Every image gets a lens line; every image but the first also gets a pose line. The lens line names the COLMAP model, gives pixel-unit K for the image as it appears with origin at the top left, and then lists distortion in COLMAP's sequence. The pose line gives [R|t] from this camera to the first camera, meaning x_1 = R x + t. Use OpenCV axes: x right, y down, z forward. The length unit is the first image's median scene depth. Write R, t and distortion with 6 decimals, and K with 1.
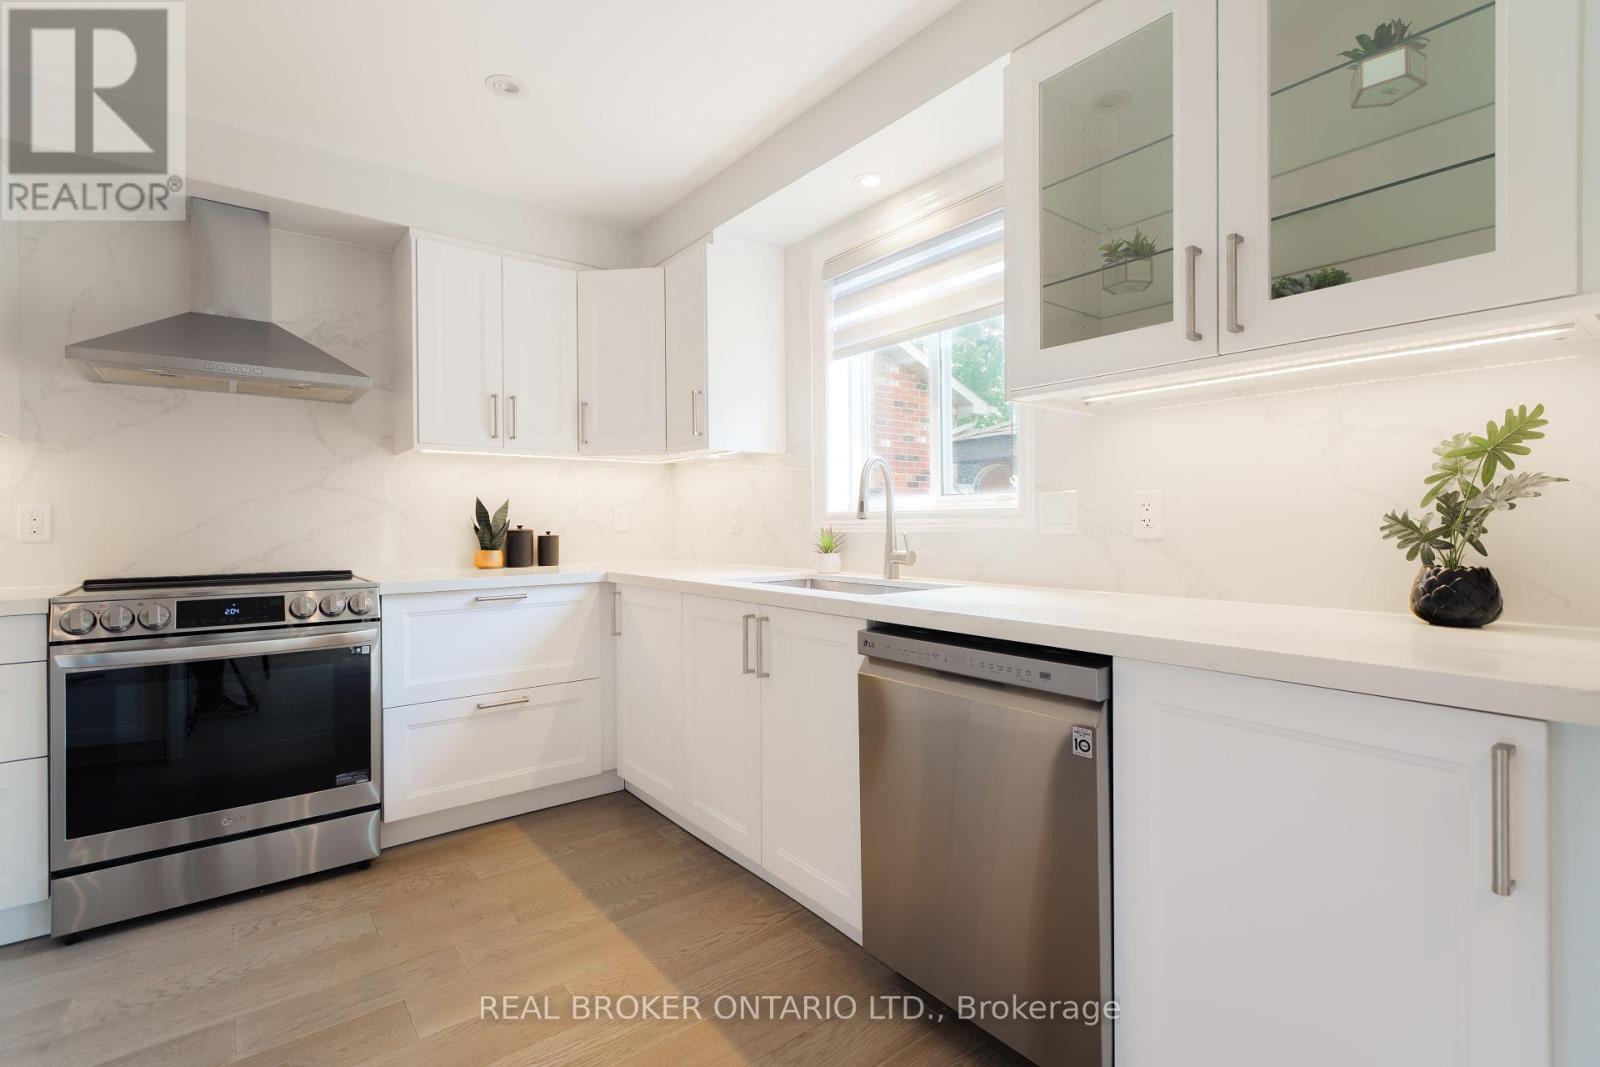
lens RADIAL K [[722.2, 0, 789.8], [0, 722.2, 525.3], [0, 0, 1]] dist [0.000874, 0.000085]
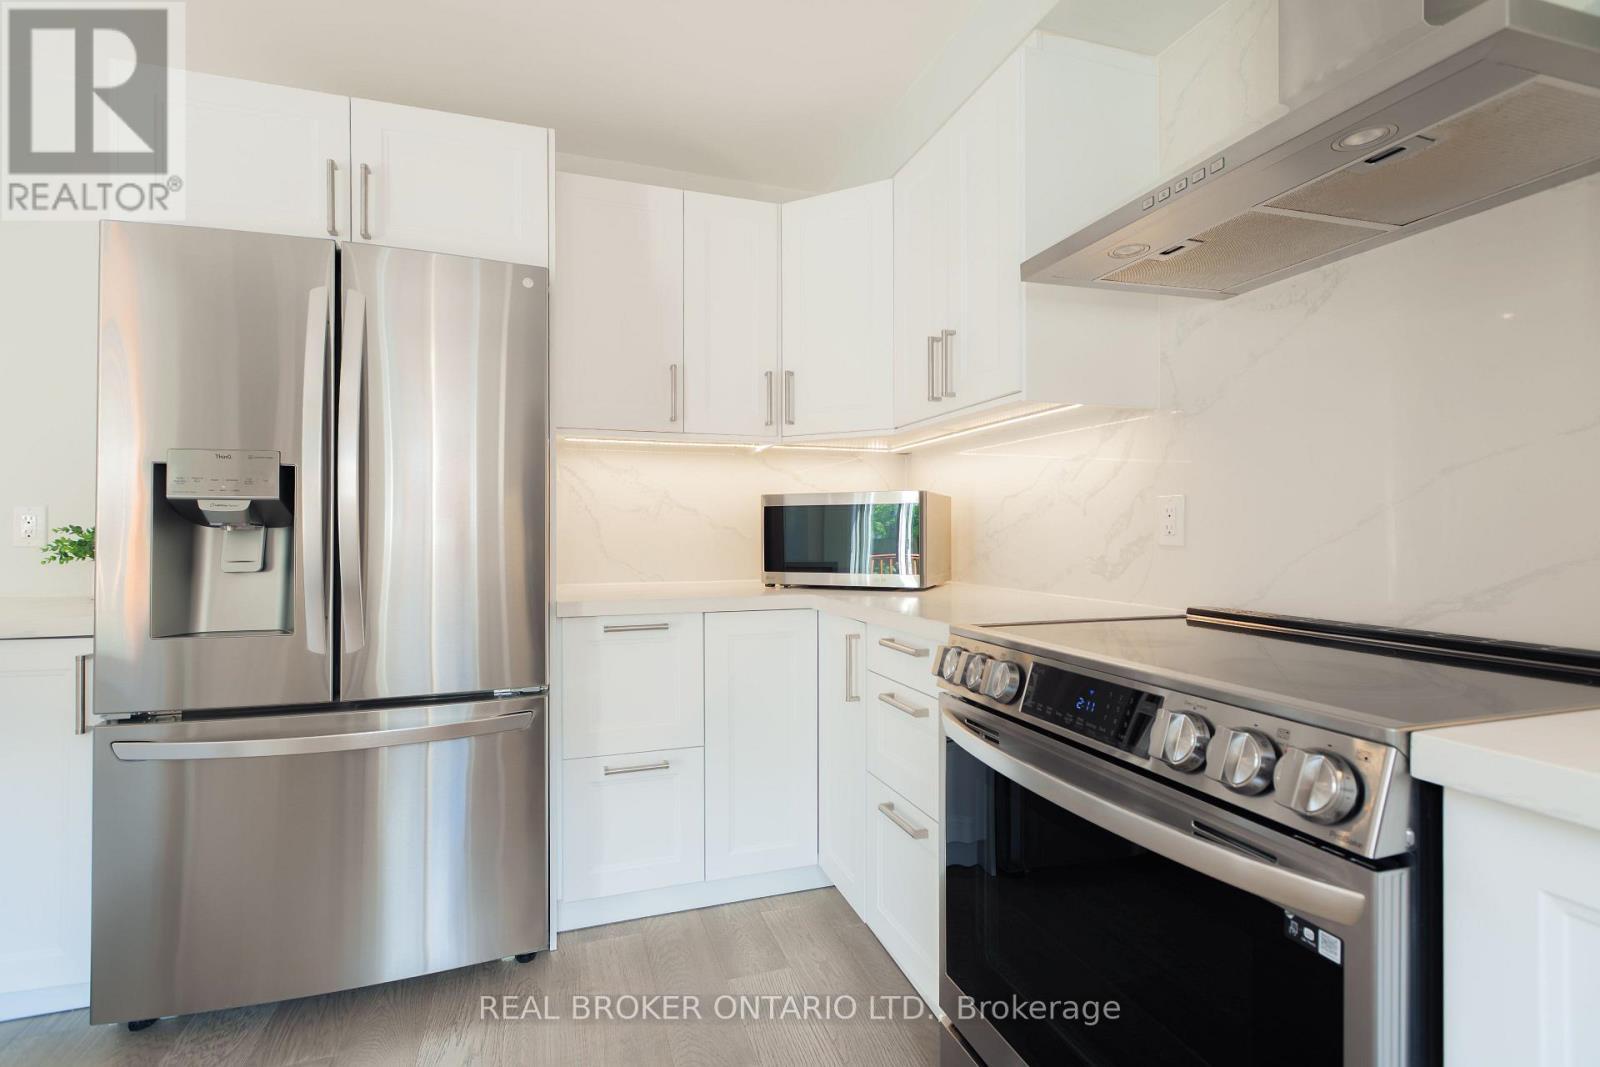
lens RADIAL K [[722.2, 0, 795.6], [0, 722.2, 532.1], [0, 0, 1]] dist [0.000874, 0.000085]
pose [[-0.330148, 0.009299, -0.943883, -0.220207], [0.001326, 0.999955, 0.009387, 0.001643], [0.943928, 0.001848, -0.330145, 0.809253]]
